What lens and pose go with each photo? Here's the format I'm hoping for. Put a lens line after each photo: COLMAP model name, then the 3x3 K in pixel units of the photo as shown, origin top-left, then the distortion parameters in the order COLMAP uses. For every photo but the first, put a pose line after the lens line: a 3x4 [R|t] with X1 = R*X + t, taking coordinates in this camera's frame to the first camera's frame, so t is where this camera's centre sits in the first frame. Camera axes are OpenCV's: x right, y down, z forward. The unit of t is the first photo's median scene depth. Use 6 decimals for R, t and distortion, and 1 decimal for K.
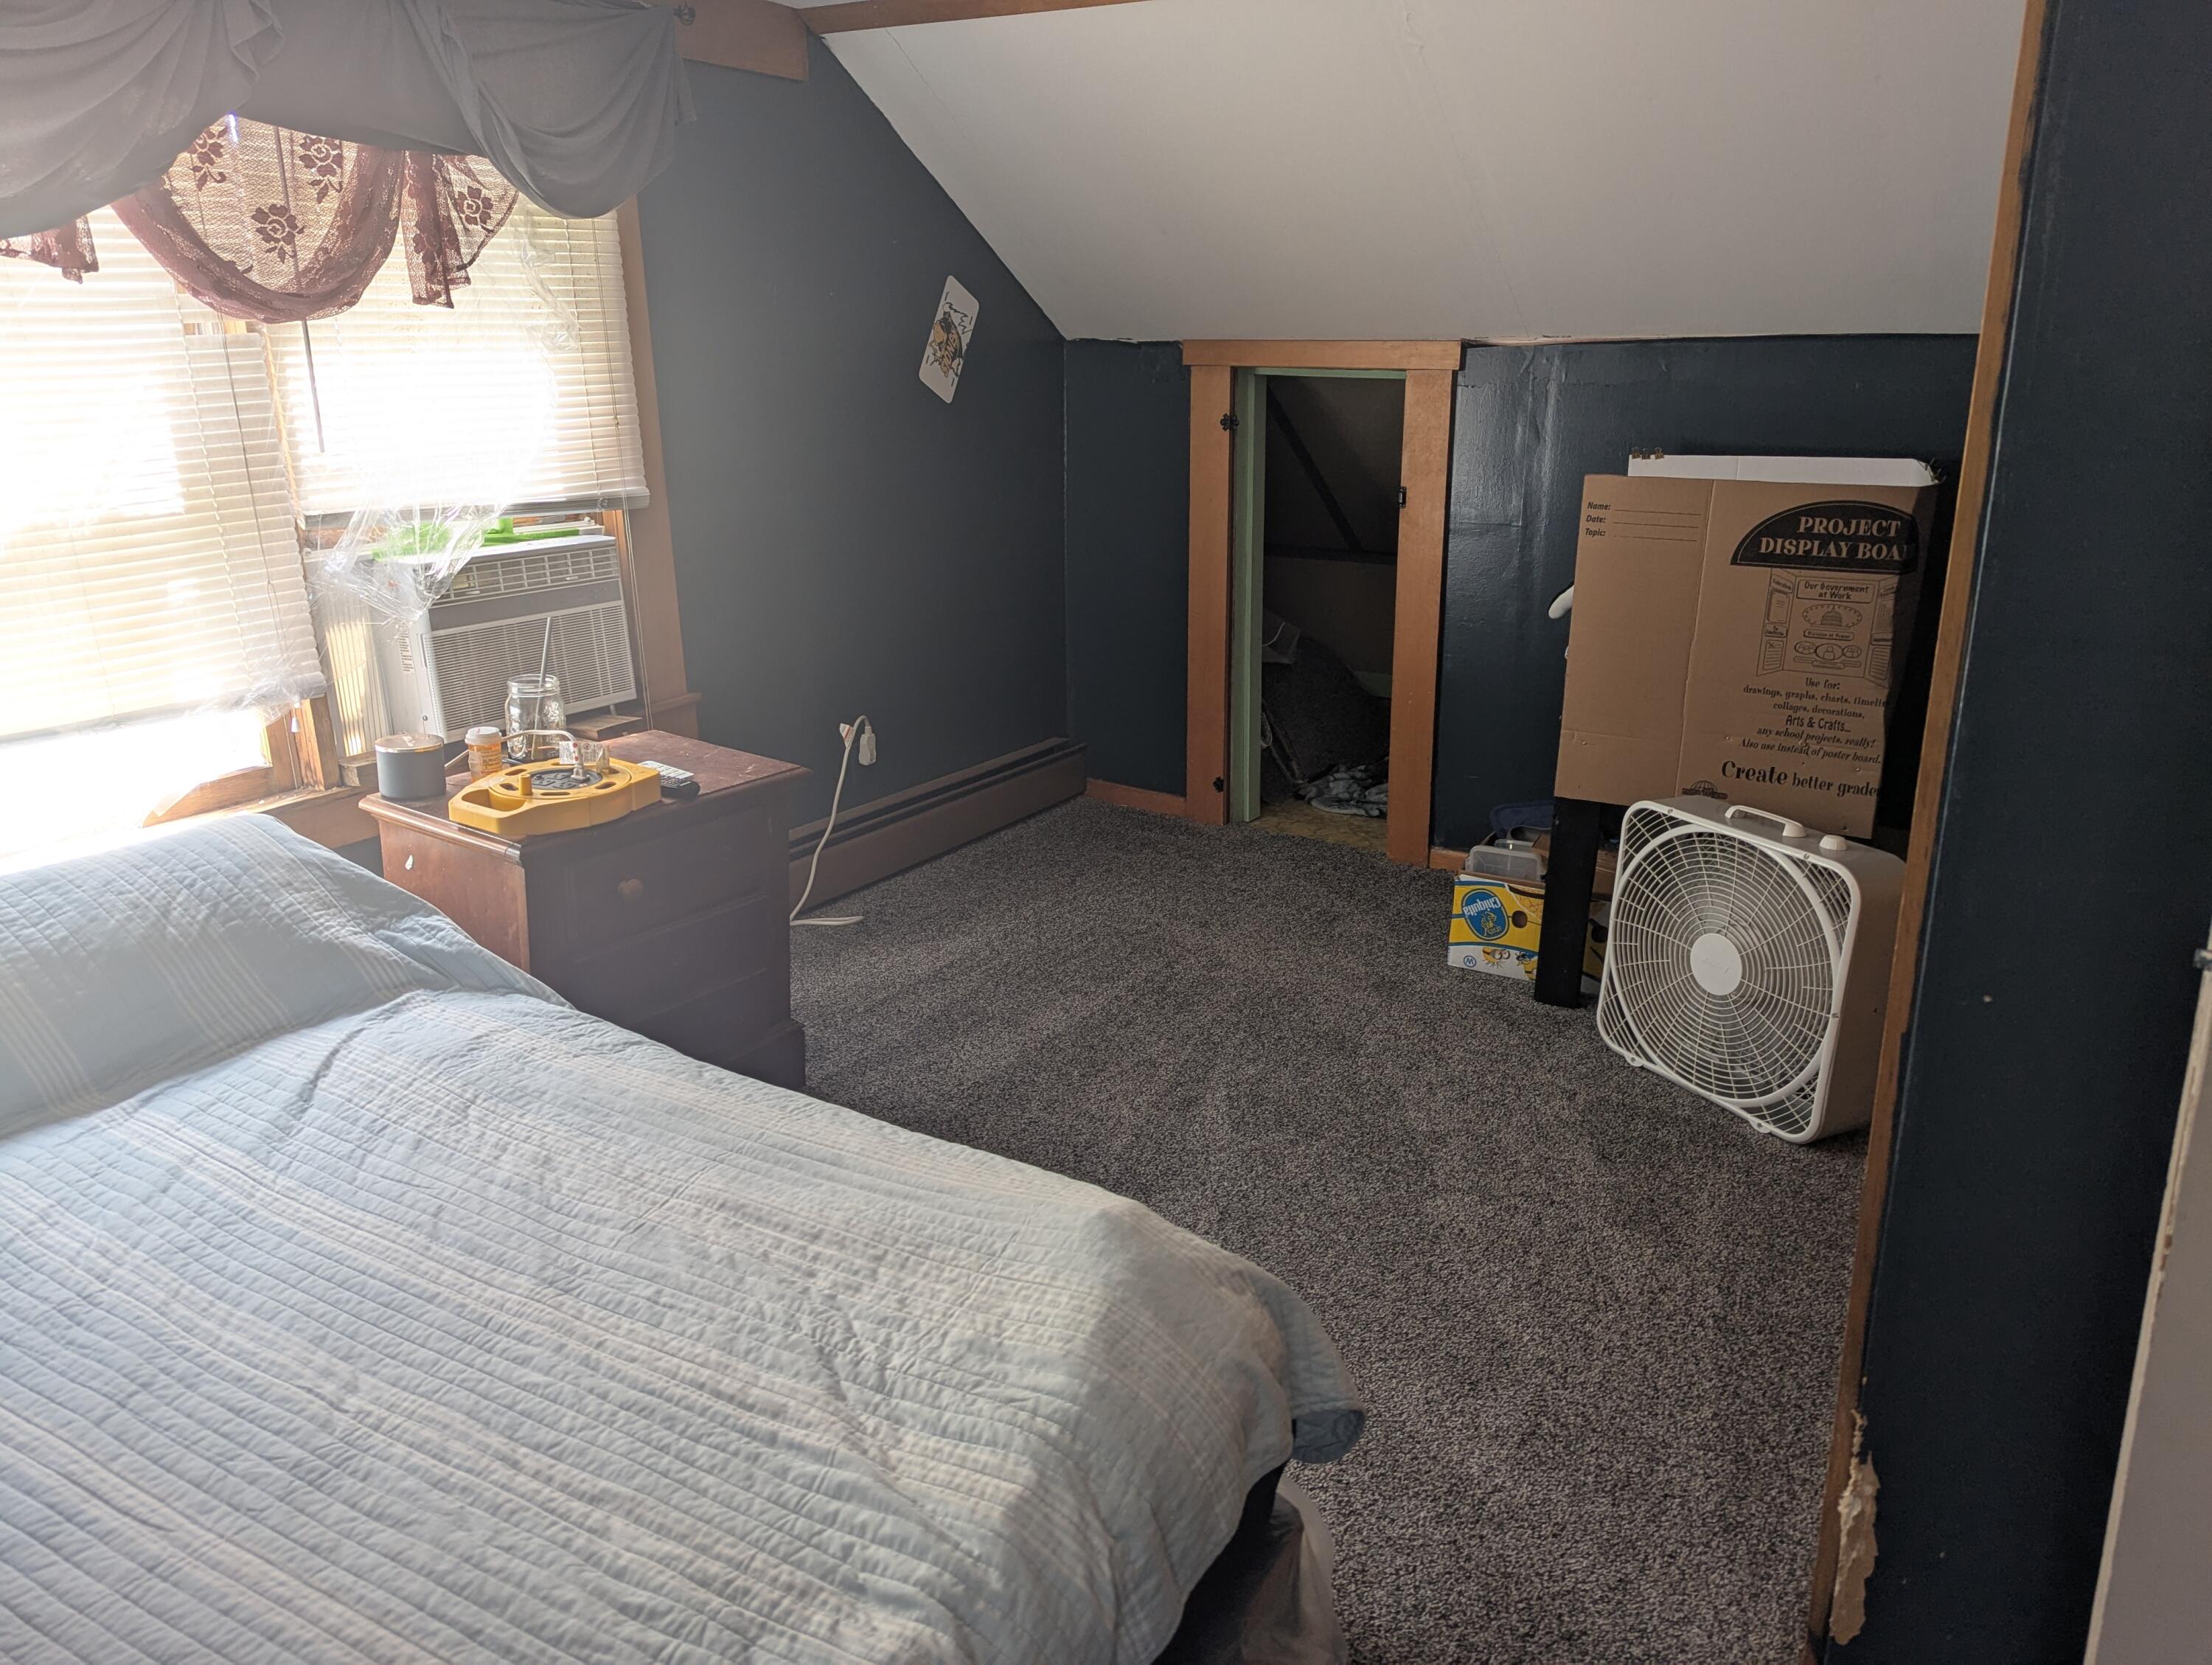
lens RADIAL K [[1569.1, 0, 1102.2], [0, 1569.1, 813.0], [0, 0, 1]] dist [0.006836, -0.002275]
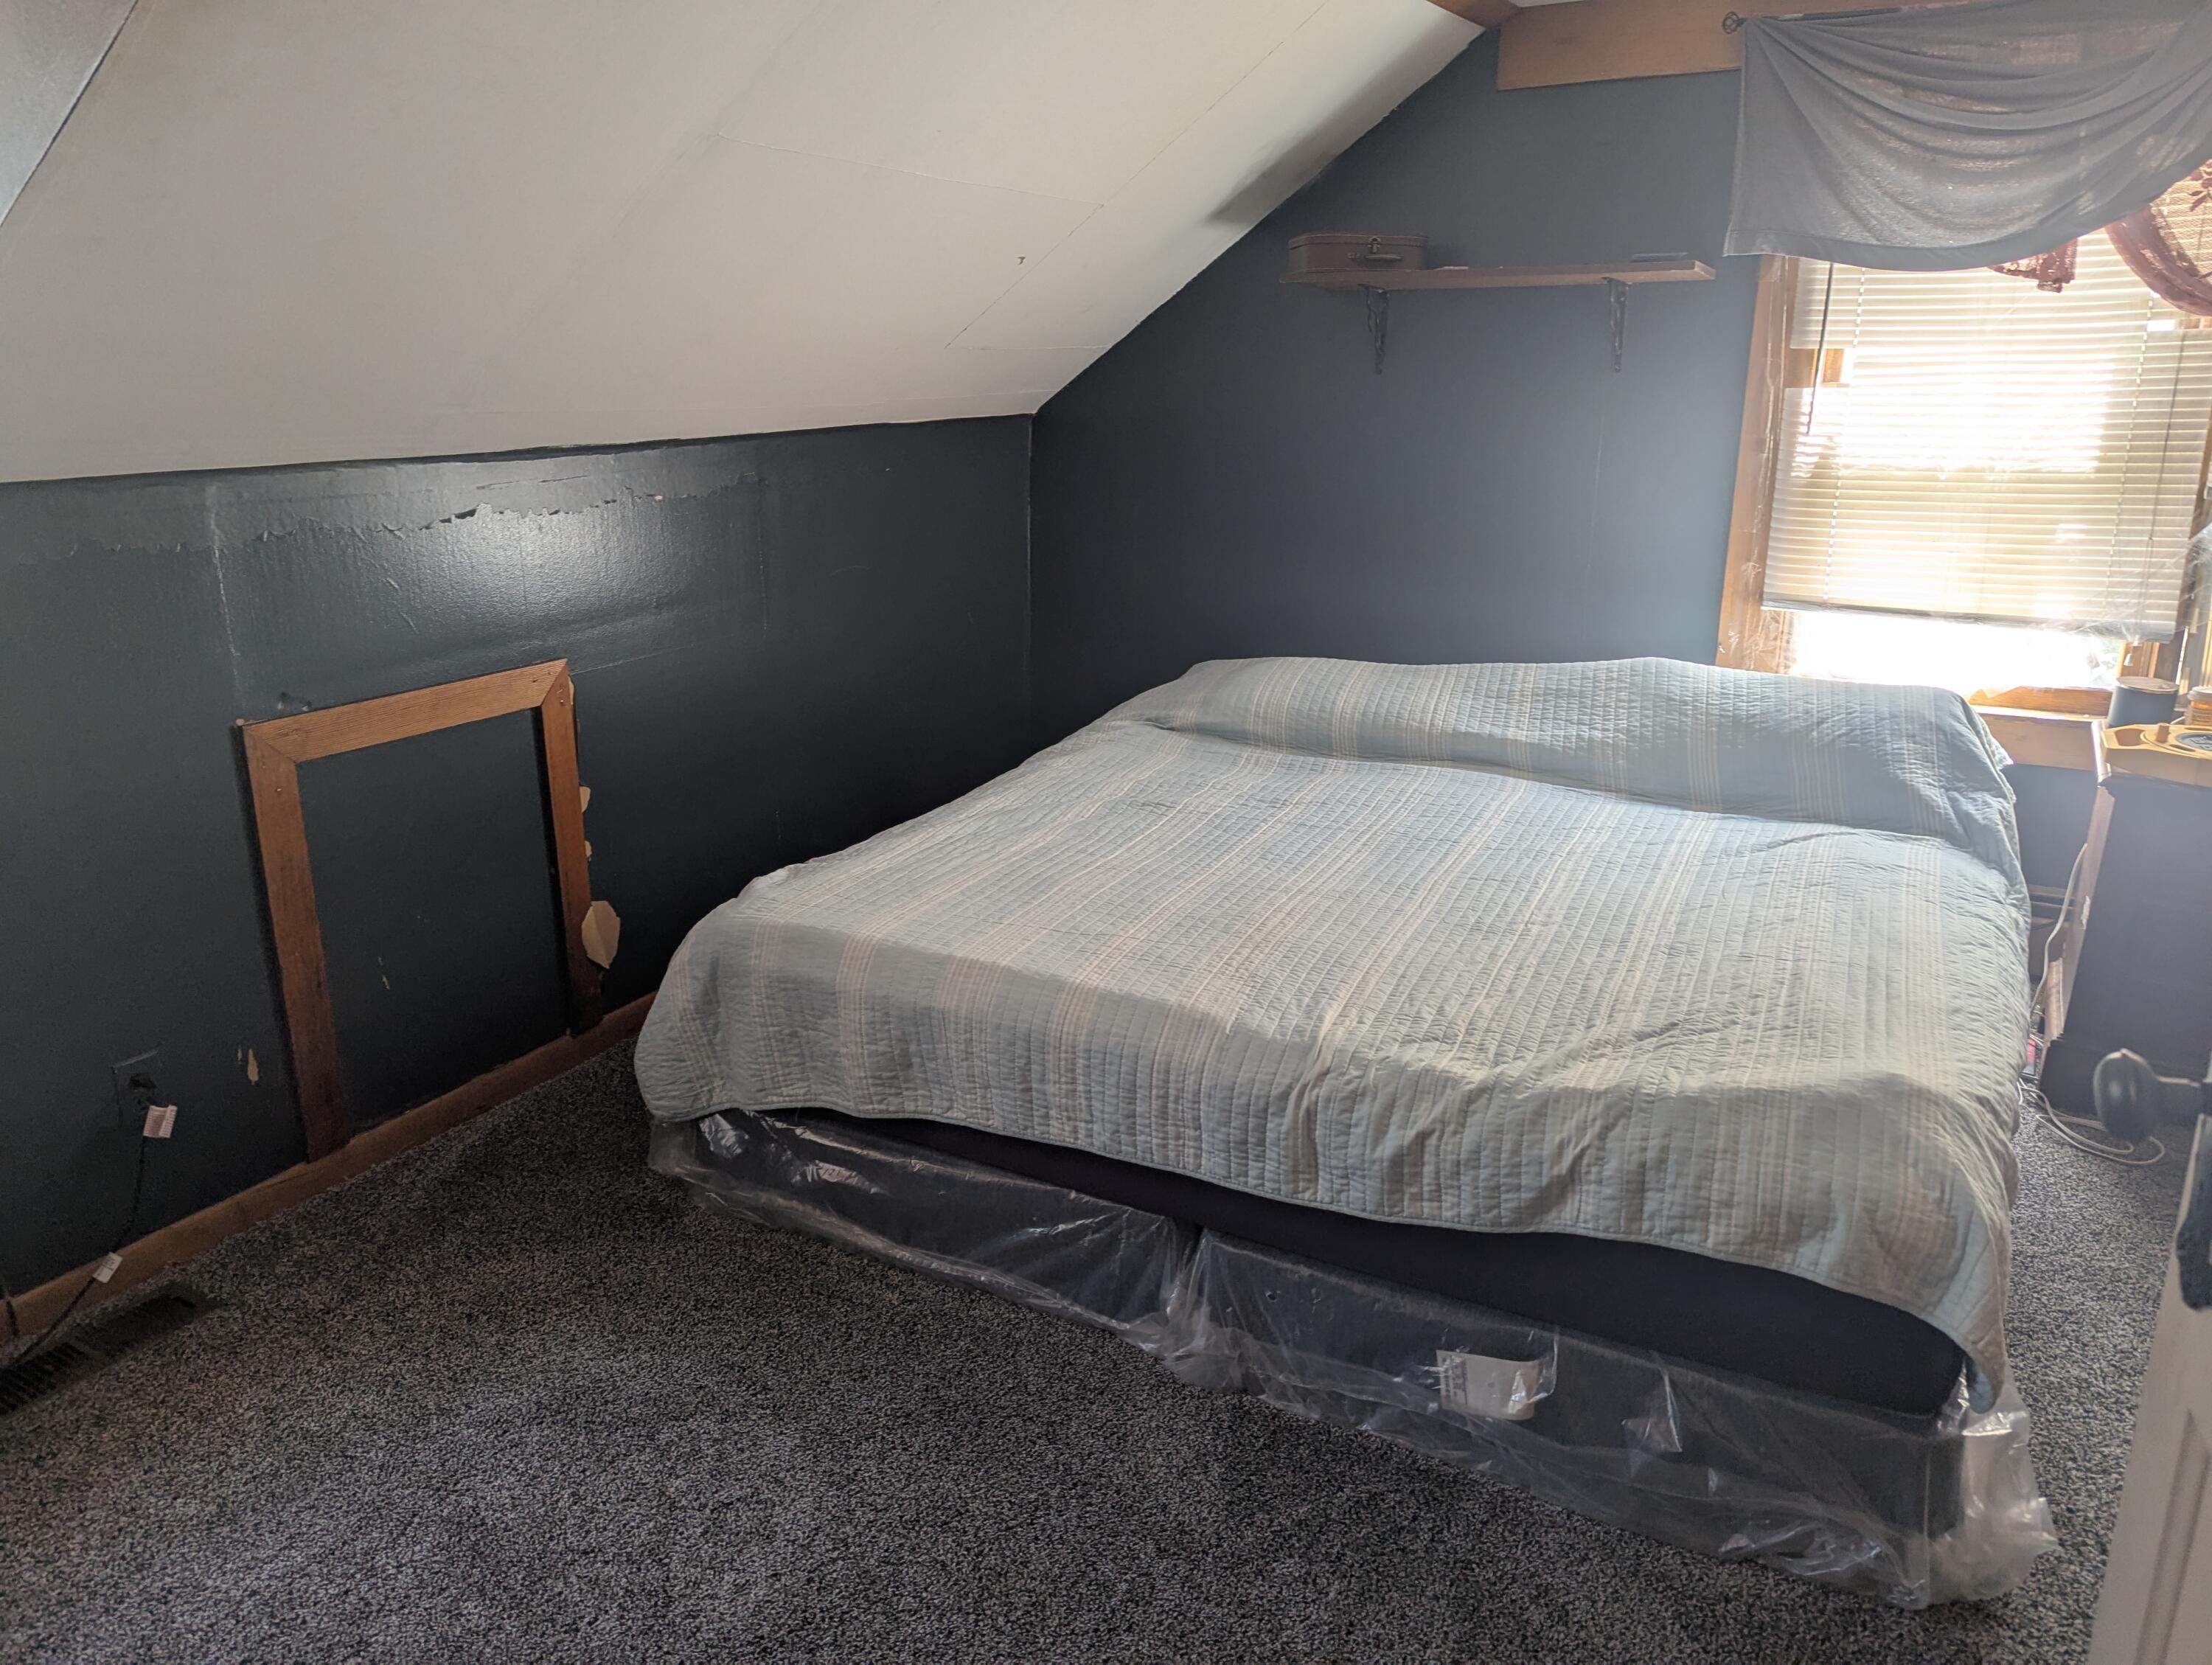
lens RADIAL K [[1569.1, 0, 1101.5], [0, 1569.1, 839.6], [0, 0, 1]] dist [0.006836, -0.002275]
pose [[0.068571, 0.306743, -0.949319, 0.727051], [-0.285357, 0.917834, 0.275957, -0.046178], [0.955965, 0.251972, 0.150468, 0.137903]]
